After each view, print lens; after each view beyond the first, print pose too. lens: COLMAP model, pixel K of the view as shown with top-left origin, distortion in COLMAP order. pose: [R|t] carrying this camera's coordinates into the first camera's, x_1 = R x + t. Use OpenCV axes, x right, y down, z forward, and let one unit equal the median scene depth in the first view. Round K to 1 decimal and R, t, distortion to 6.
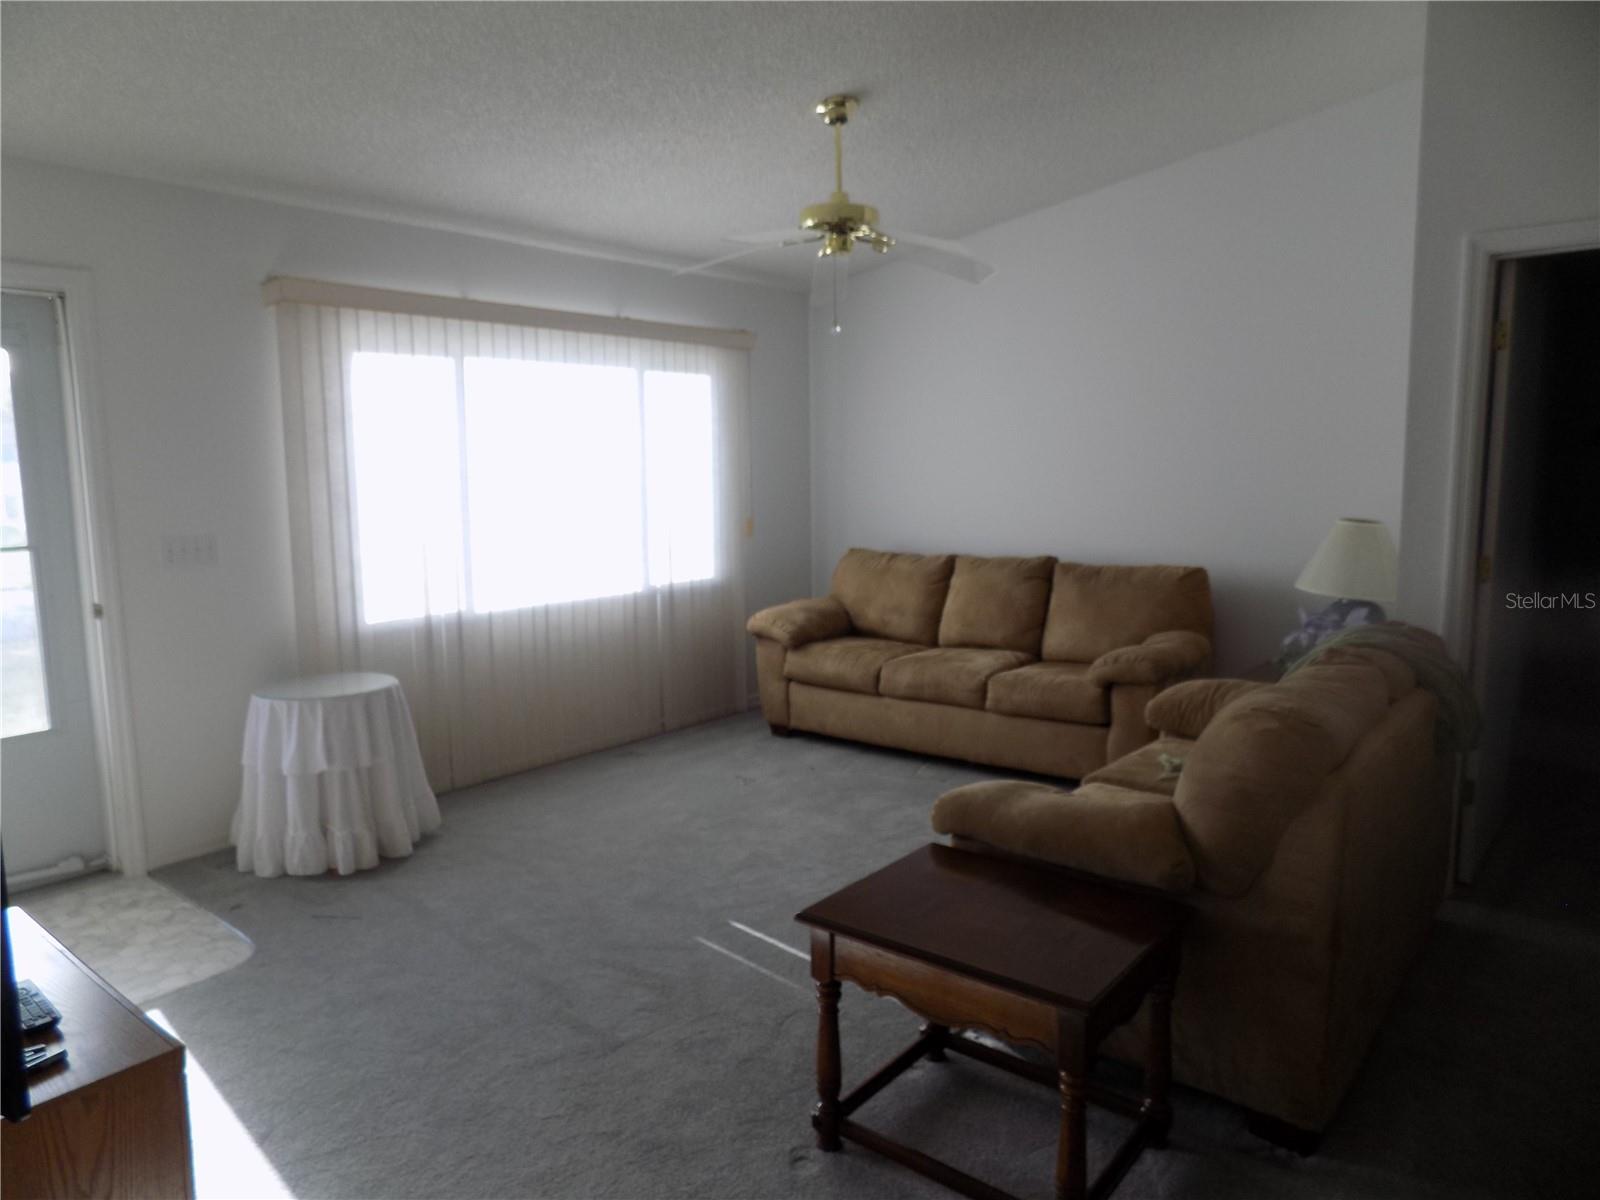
lens RADIAL K [[1080.1, 0, 806.5], [0, 1080.1, 603.0], [0, 0, 1]] dist [-0.042151, 0.038214]
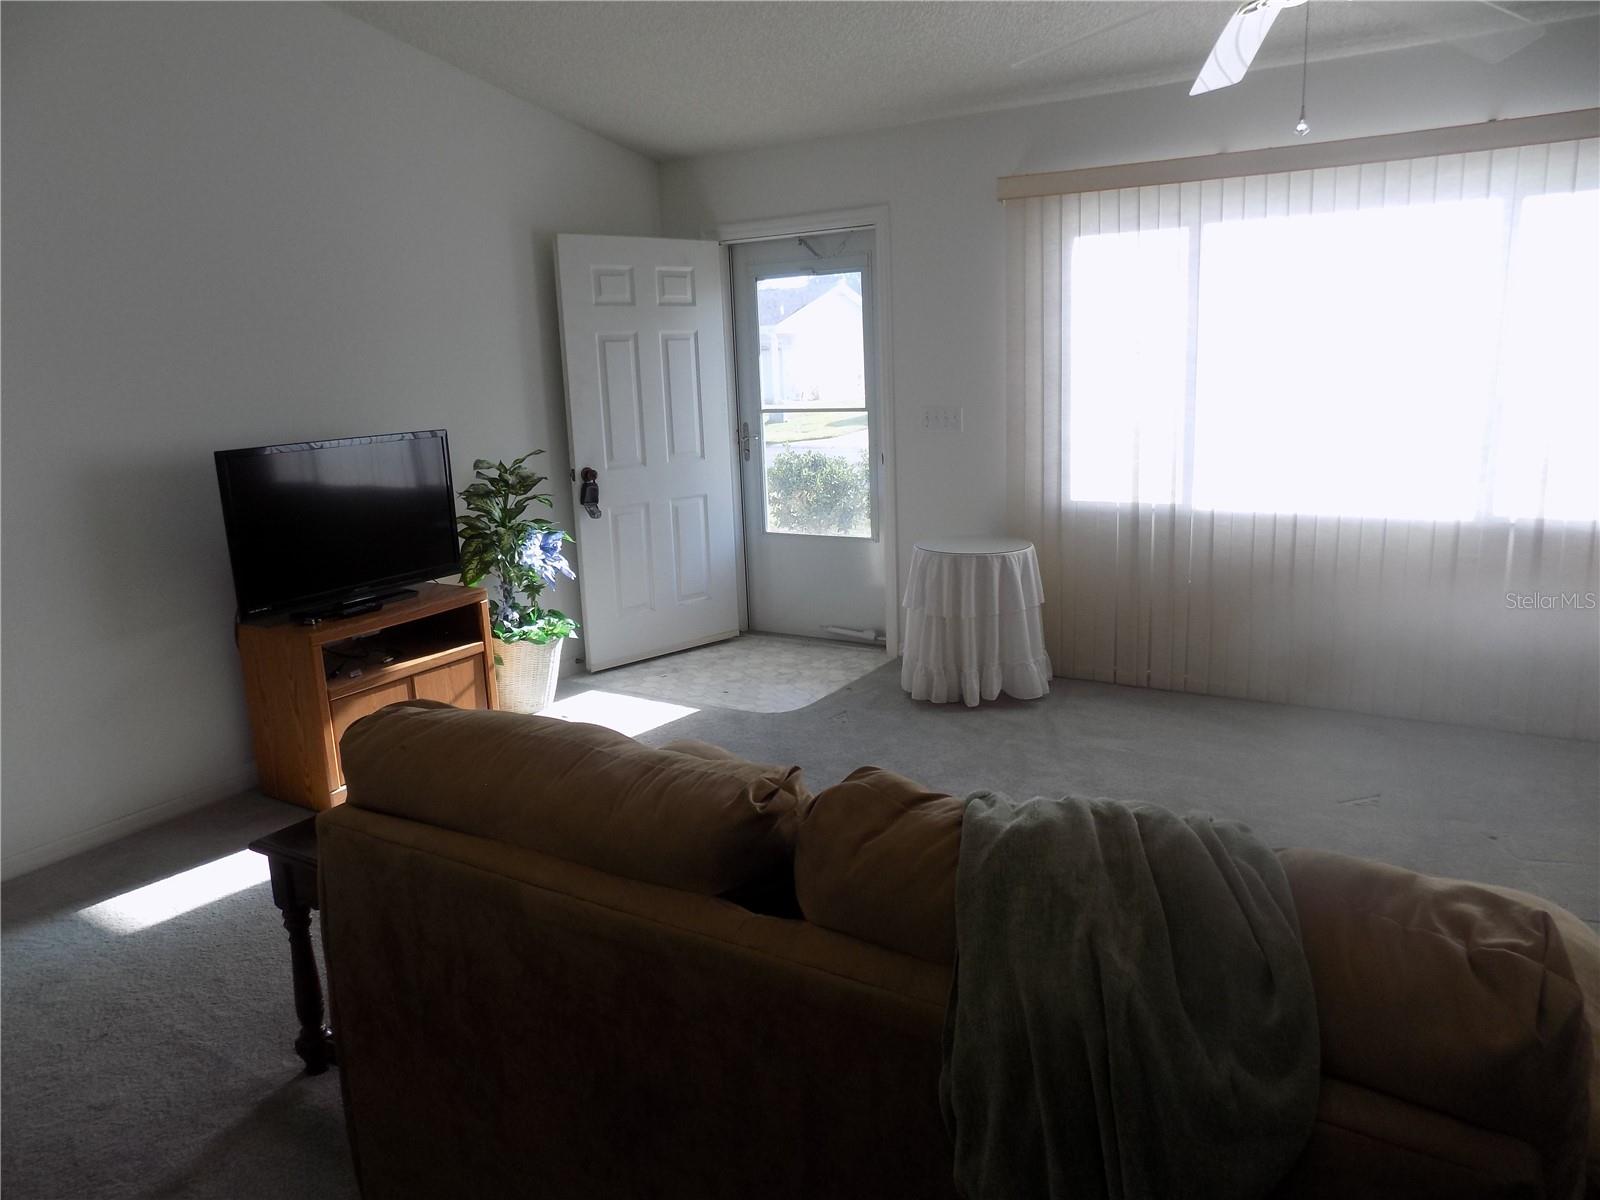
lens RADIAL K [[1080.1, 0, 801.8], [0, 1080.1, 599.4], [0, 0, 1]] dist [-0.042151, 0.038214]
pose [[0.145442, 0.212798, -0.966211, 0.600858], [-0.107759, 0.974193, 0.198335, -0.068442], [0.983481, 0.075272, 0.164620, 0.583993]]
